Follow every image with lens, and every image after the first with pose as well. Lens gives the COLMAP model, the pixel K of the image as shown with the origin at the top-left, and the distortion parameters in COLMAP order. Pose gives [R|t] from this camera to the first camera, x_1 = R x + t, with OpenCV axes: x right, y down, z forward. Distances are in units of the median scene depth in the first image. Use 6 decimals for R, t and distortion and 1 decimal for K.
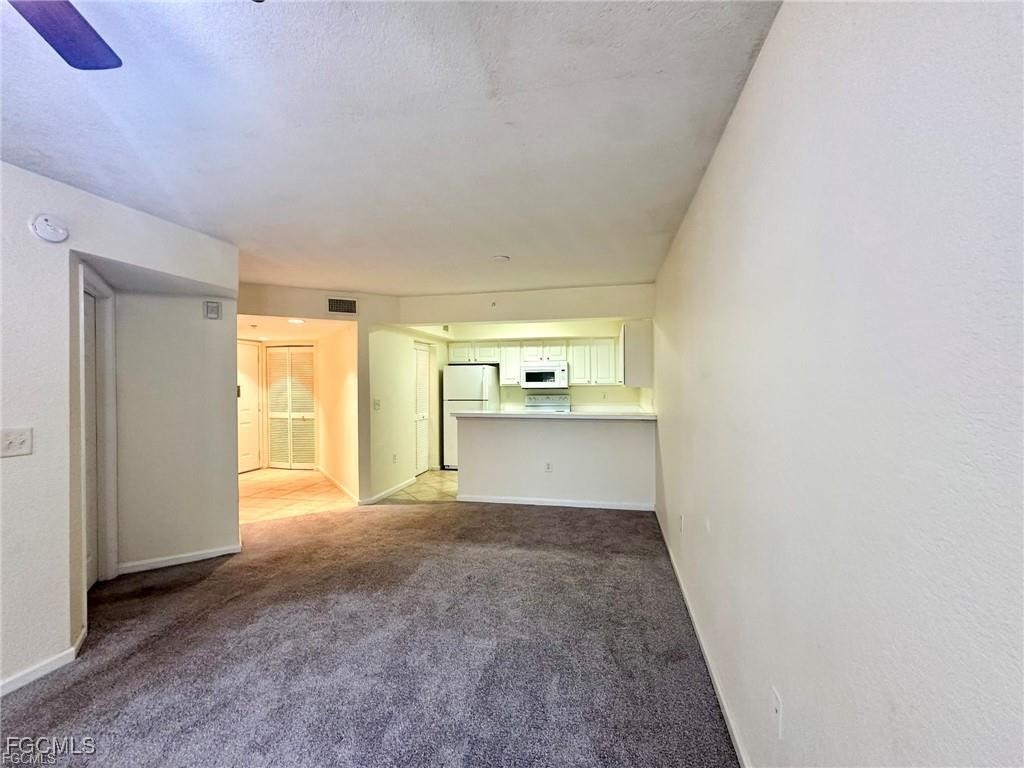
lens RADIAL K [[456.1, 0, 512.0], [0, 456.1, 384.0], [0, 0, 1]] dist [-0.001067, 0.000783]
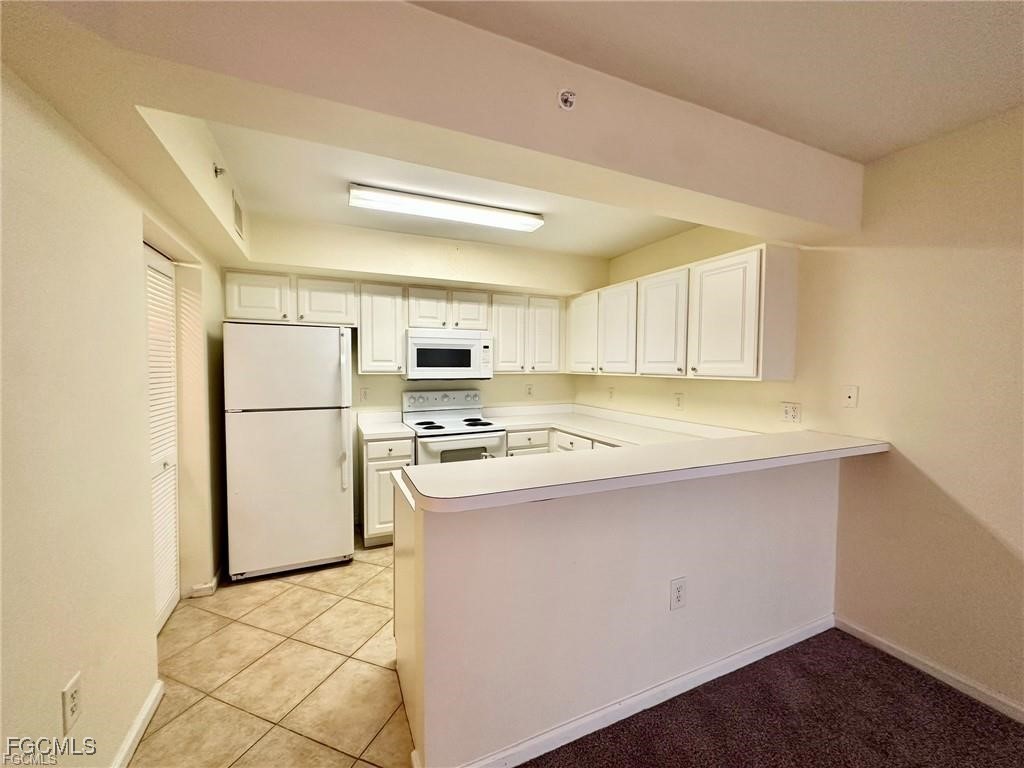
lens RADIAL K [[408.8, 0, 512.0], [0, 408.8, 384.0], [0, 0, 1]] dist [-0.003976, 0.000259]
pose [[0.804764, -0.013200, 0.593448, -0.162399], [-0.007746, 0.999434, 0.032734, -0.001224], [-0.593544, -0.030940, 0.804206, 0.584277]]
